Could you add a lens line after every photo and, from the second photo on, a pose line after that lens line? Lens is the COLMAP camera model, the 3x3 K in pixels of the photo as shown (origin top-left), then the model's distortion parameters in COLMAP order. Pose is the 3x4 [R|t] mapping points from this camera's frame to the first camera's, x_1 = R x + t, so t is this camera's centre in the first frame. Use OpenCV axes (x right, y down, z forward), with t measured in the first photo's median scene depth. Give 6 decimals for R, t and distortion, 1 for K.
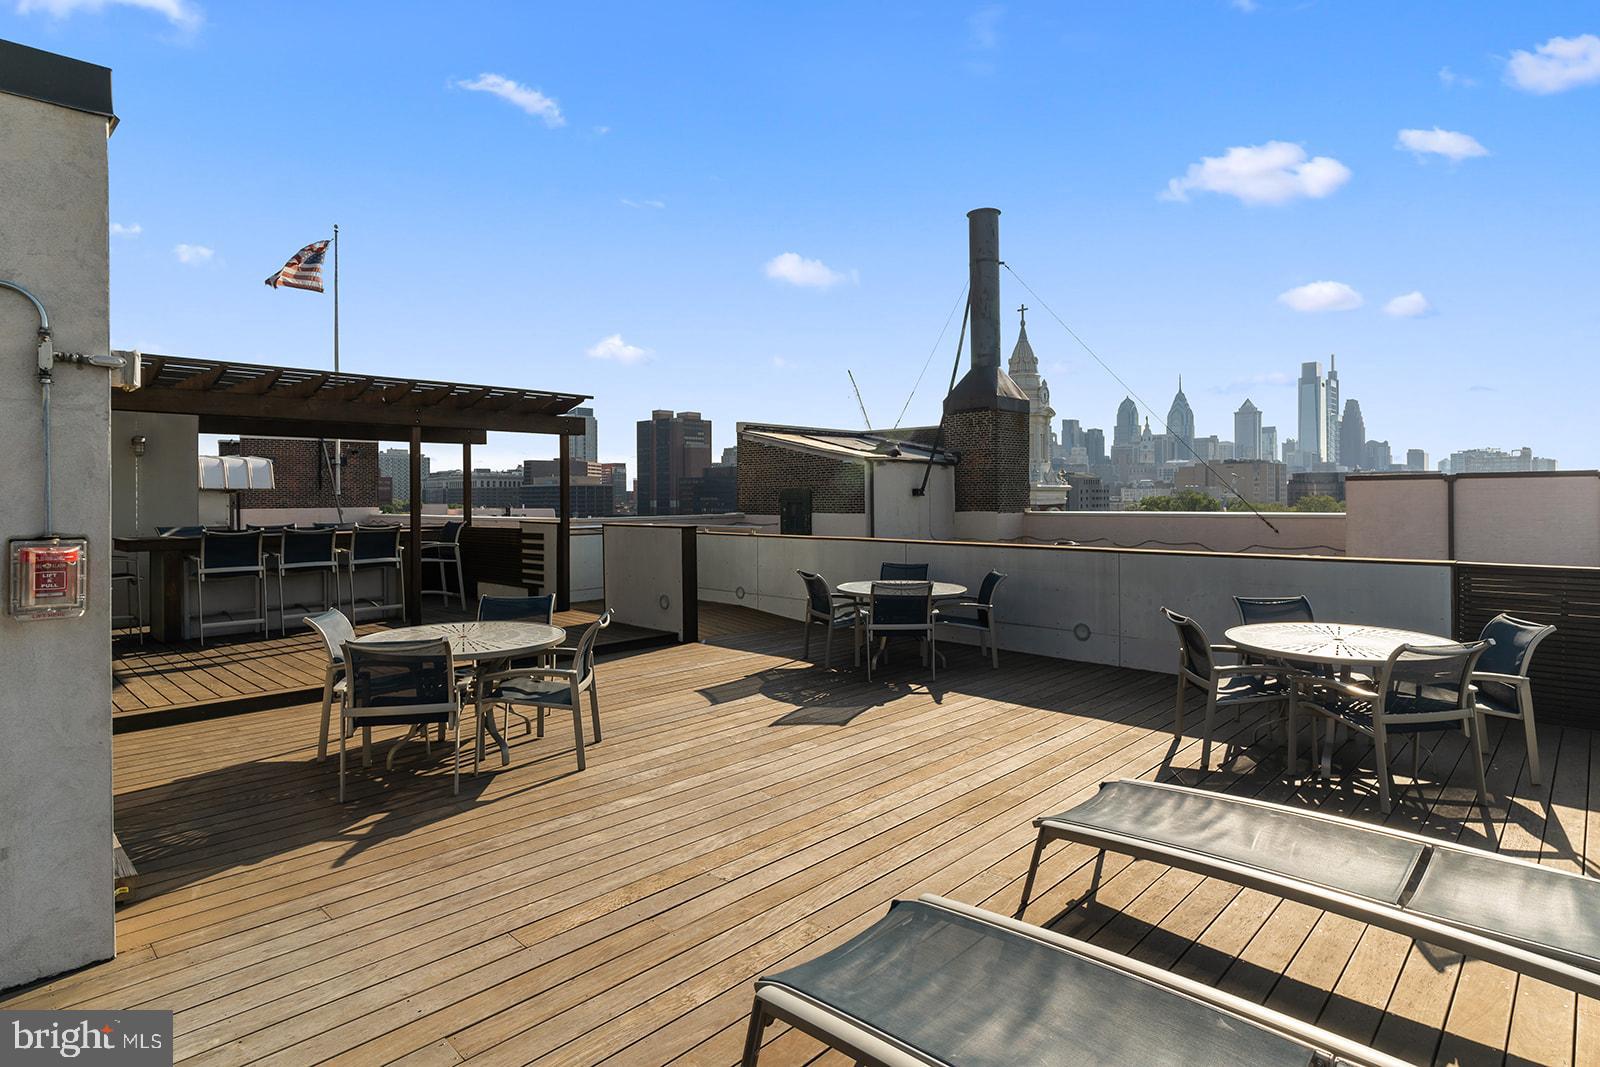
lens RADIAL K [[823.2, 0, 814.5], [0, 823.2, 500.4], [0, 0, 1]] dist [-0.002828, 0.002653]
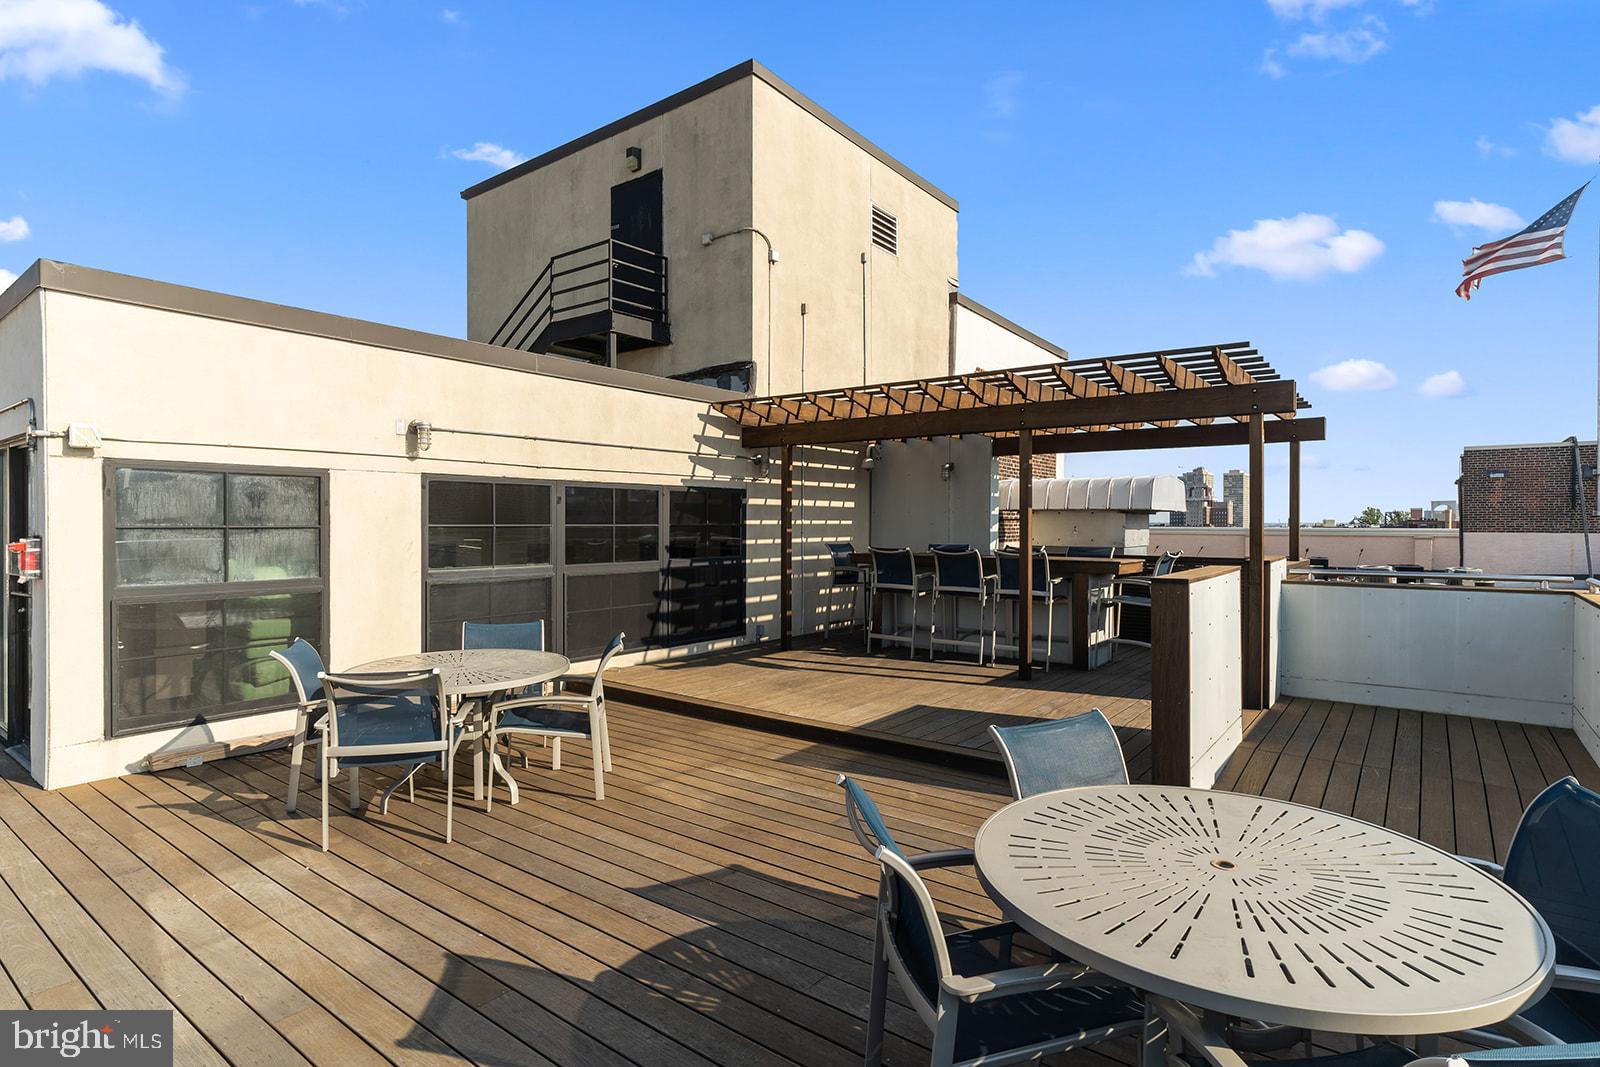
lens RADIAL K [[823.2, 0, 799.3], [0, 823.2, 524.2], [0, 0, 1]] dist [-0.002828, 0.002653]
pose [[0.114766, 0.011685, -0.993324, 0.113534], [-0.008613, 0.999905, 0.010767, -0.001710], [0.993355, 0.007320, 0.114856, 0.269375]]
